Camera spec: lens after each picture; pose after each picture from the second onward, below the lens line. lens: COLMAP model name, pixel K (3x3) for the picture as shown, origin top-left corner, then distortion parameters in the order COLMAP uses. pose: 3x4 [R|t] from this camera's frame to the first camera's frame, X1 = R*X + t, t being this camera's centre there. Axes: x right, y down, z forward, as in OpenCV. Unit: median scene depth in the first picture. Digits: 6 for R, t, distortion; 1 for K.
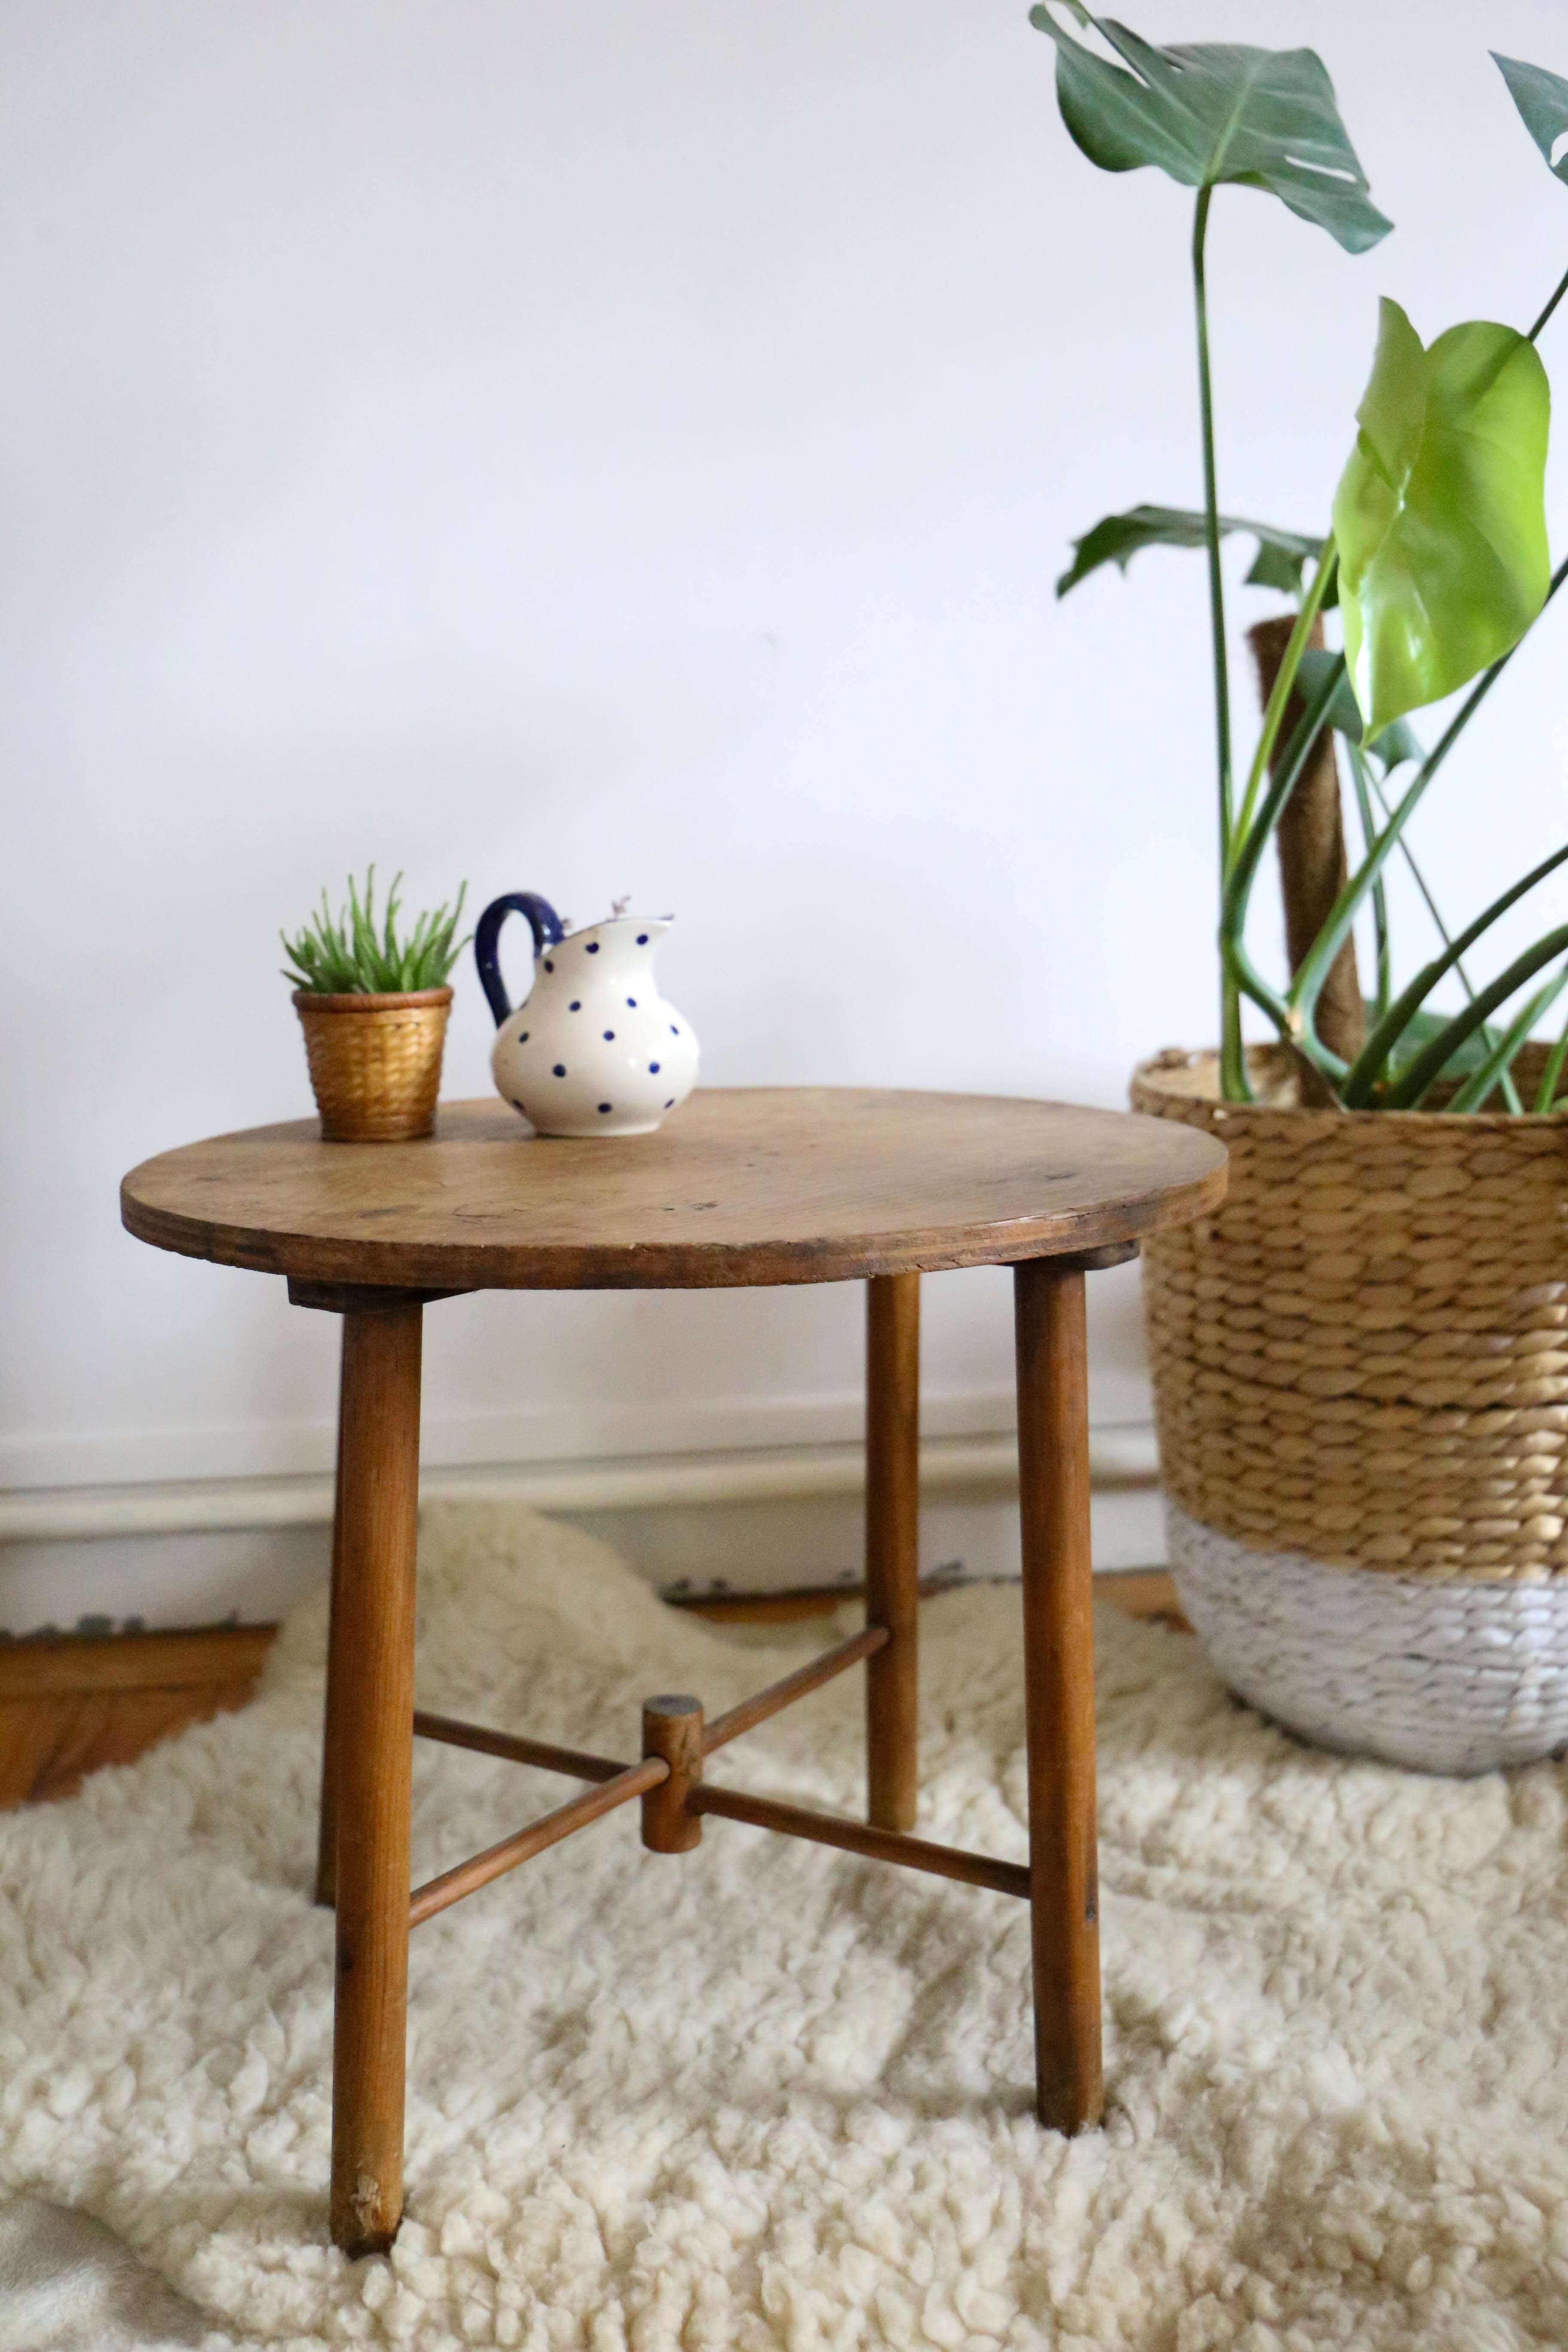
lens RADIAL K [[2283.9, 0, 771.7], [0, 2283.9, 1204.0], [0, 0, 1]] dist [-0.050227, 0.118998]
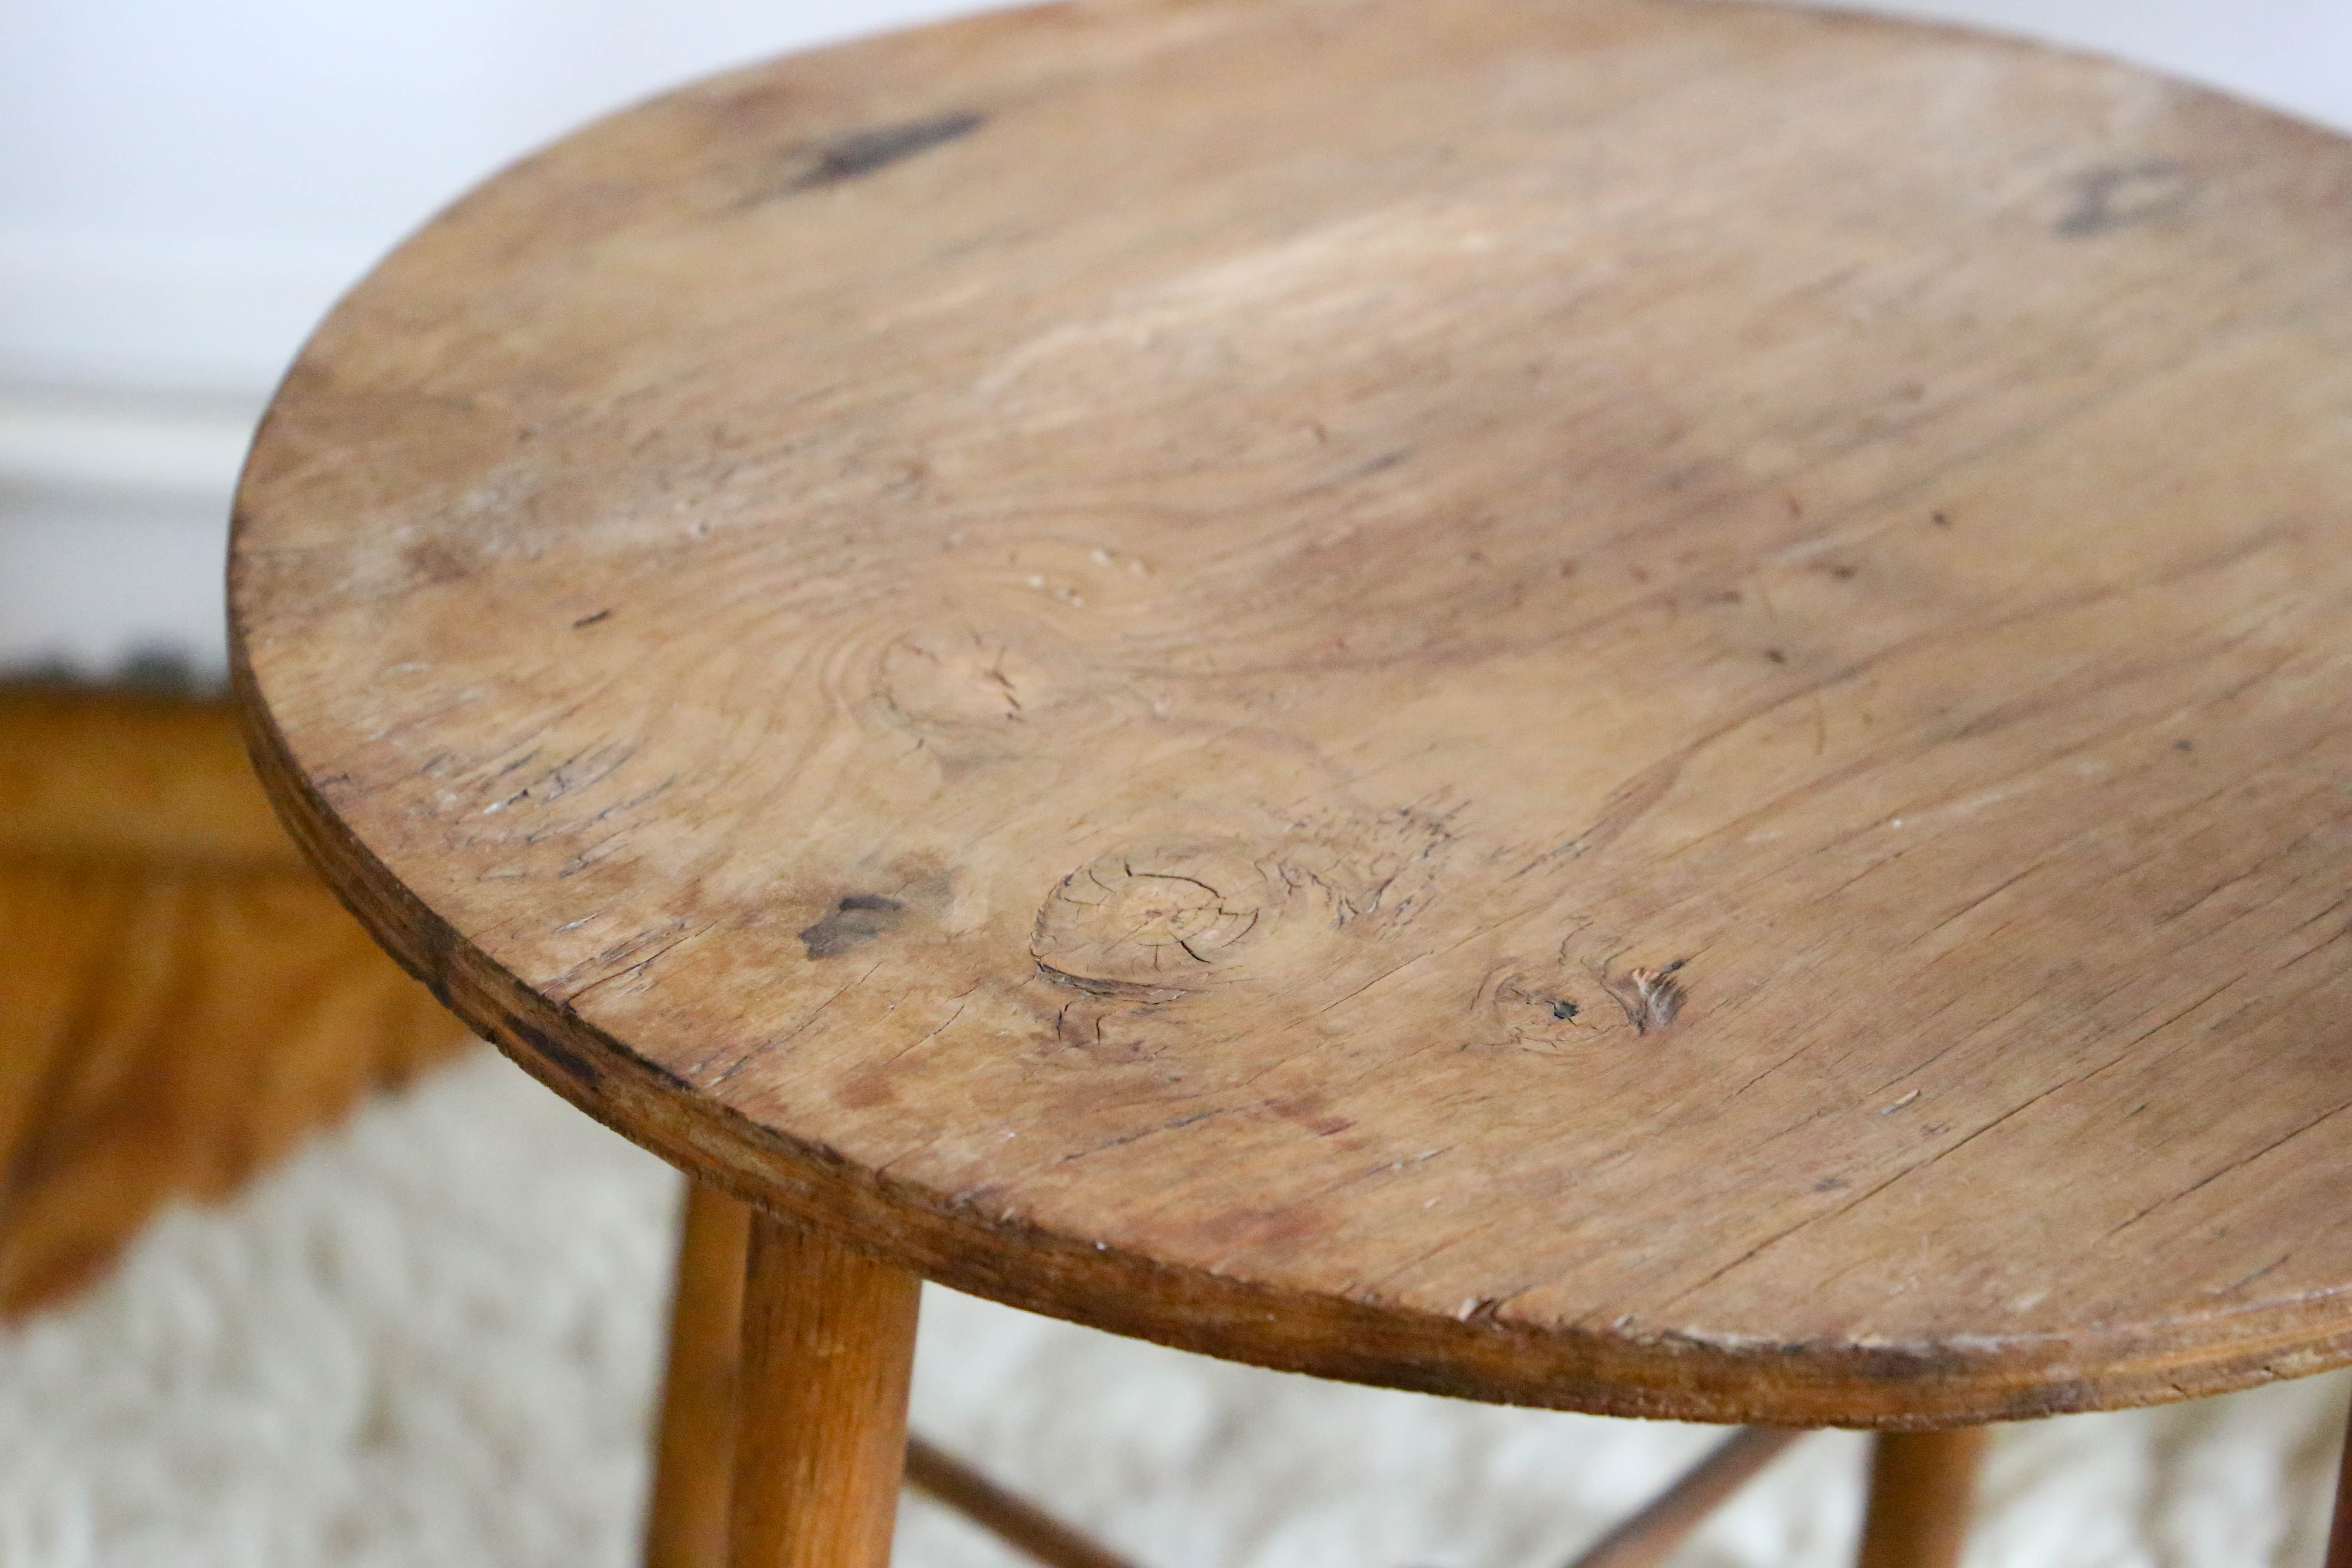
lens RADIAL K [[5068.3, 0, 1166.7], [0, 5068.3, 775.3], [0, 0, 1]] dist [0.190727, 0.496280]
pose [[0.990040, 0.122073, -0.070138, -0.045779], [-0.086109, 0.919177, 0.384316, -0.303429], [0.111384, -0.374448, 0.920534, 0.146578]]
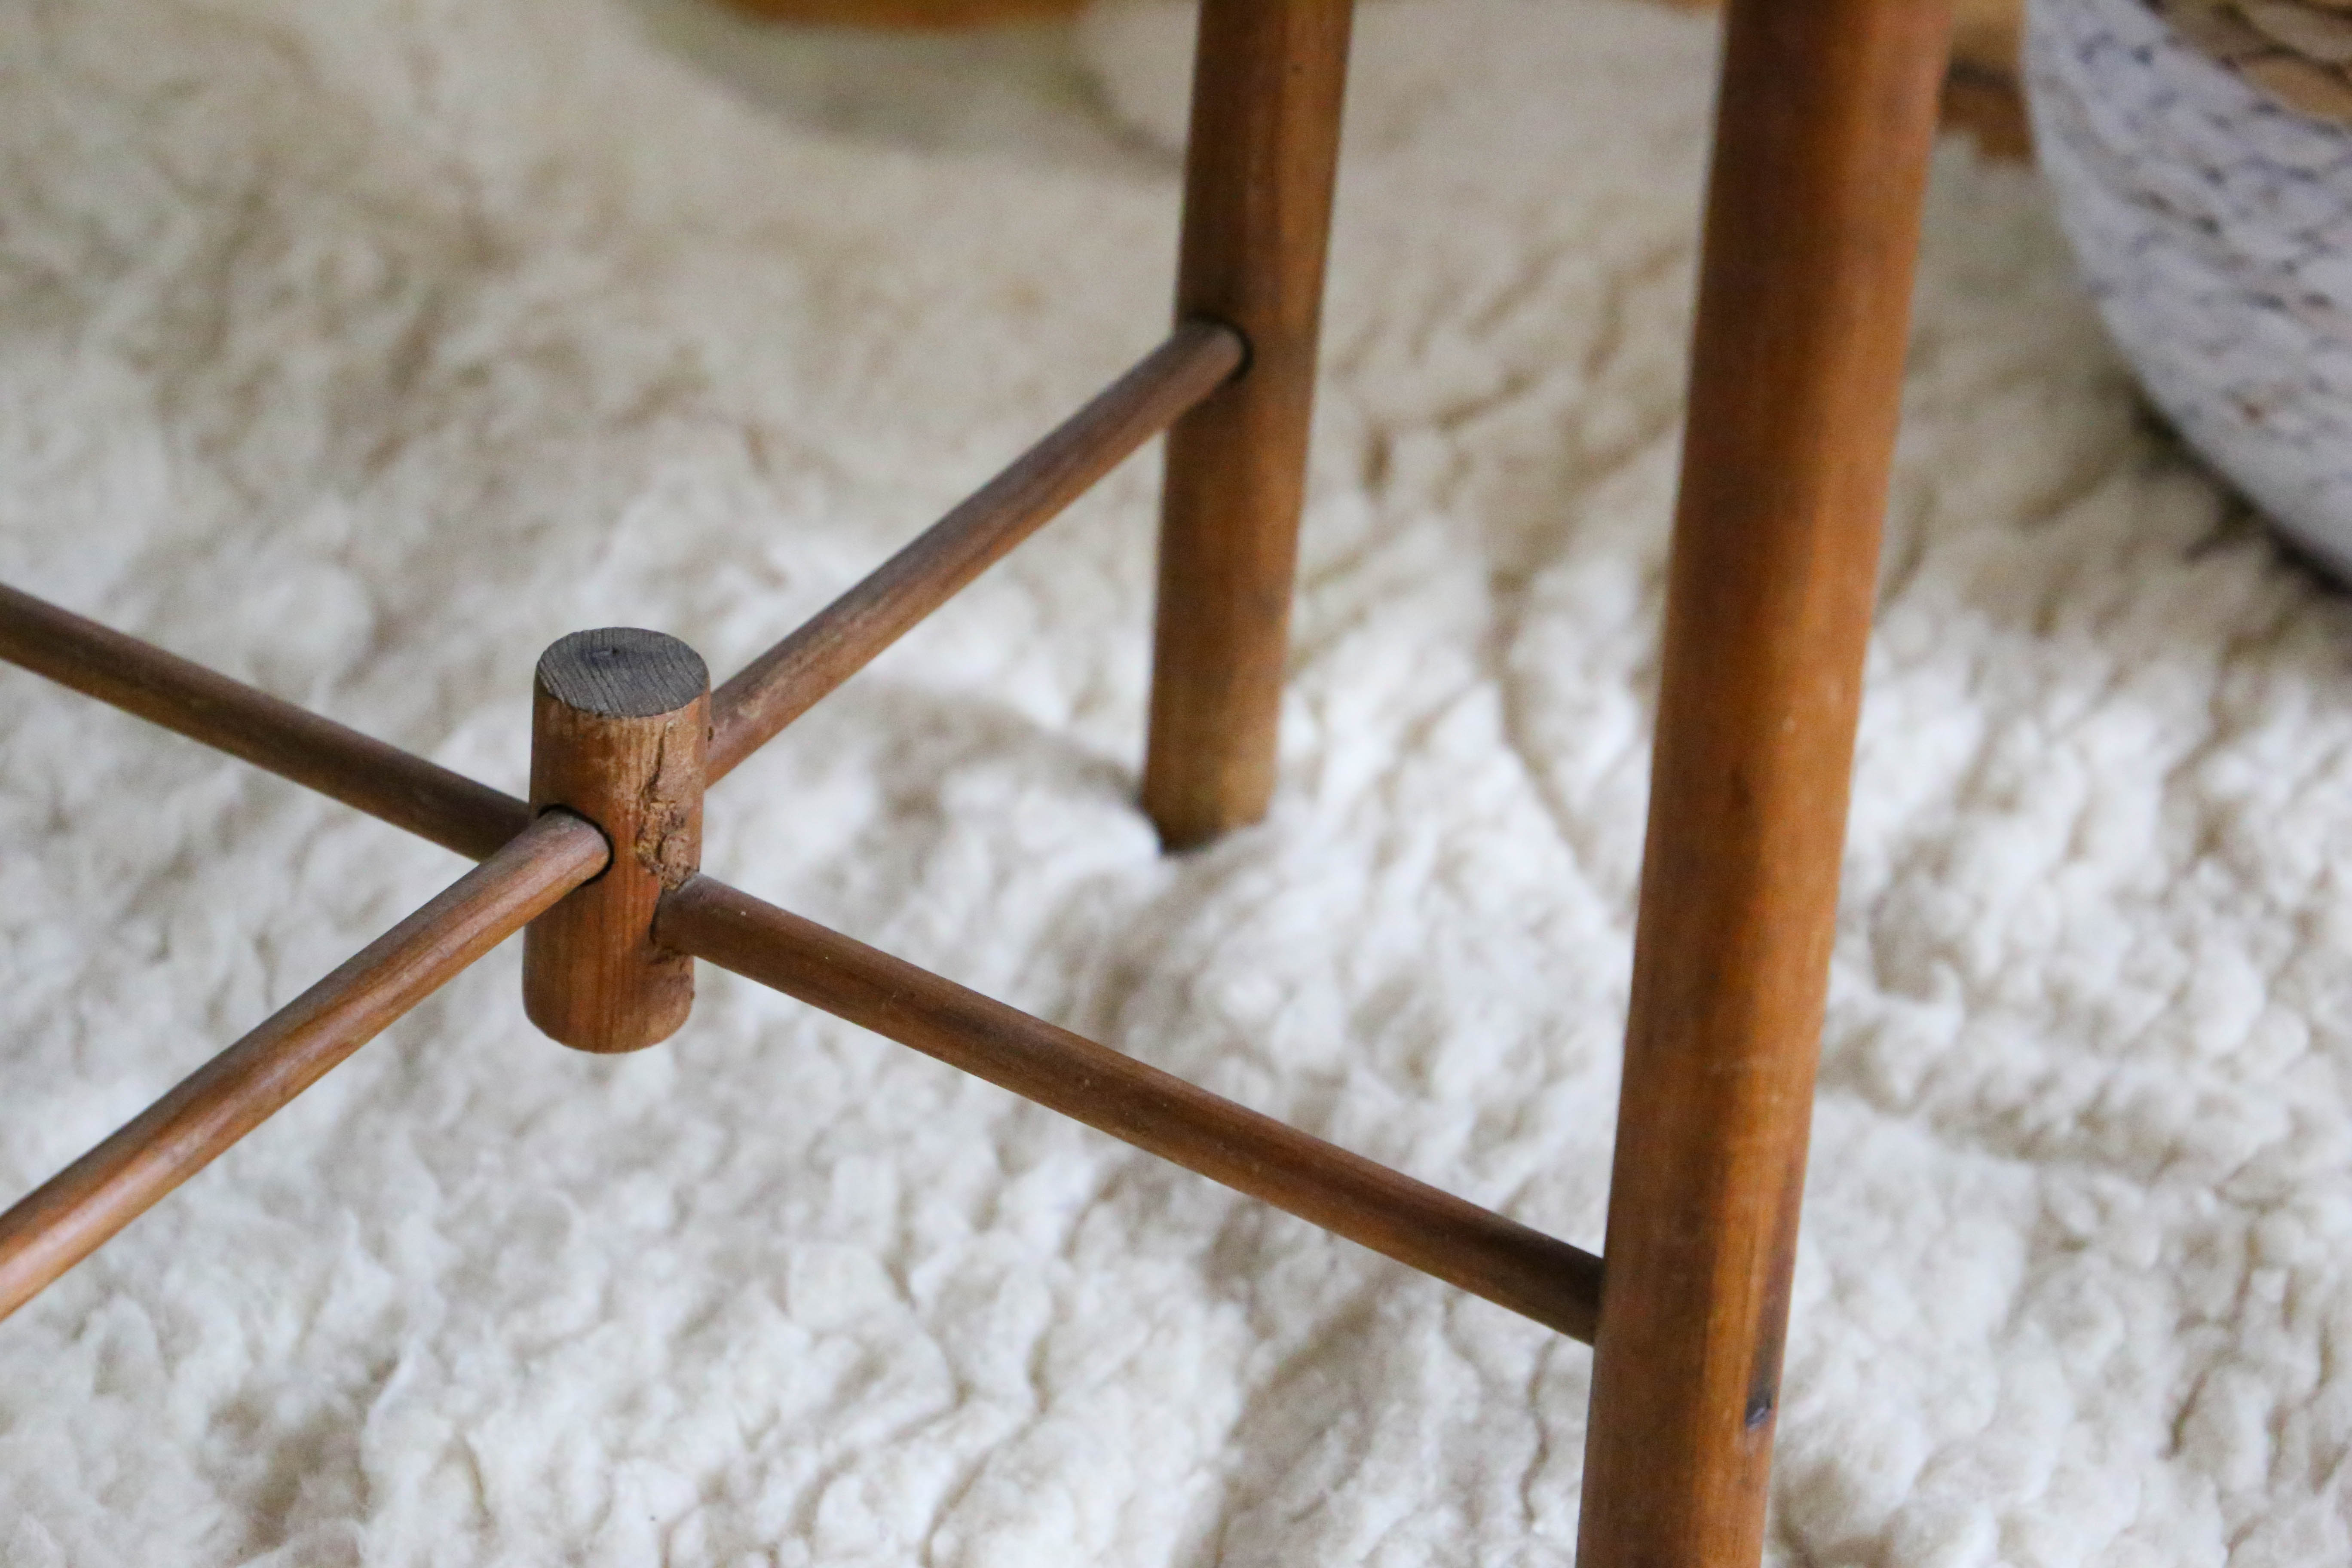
lens RADIAL K [[5441.8, 0, 1165.2], [0, 5441.8, 790.1], [0, 0, 1]] dist [0.240800, 0.366464]
pose [[0.996804, 0.048323, 0.063613, -0.012790], [-0.070840, 0.902757, 0.424277, -0.126234], [-0.036925, -0.427428, 0.903295, 0.229035]]
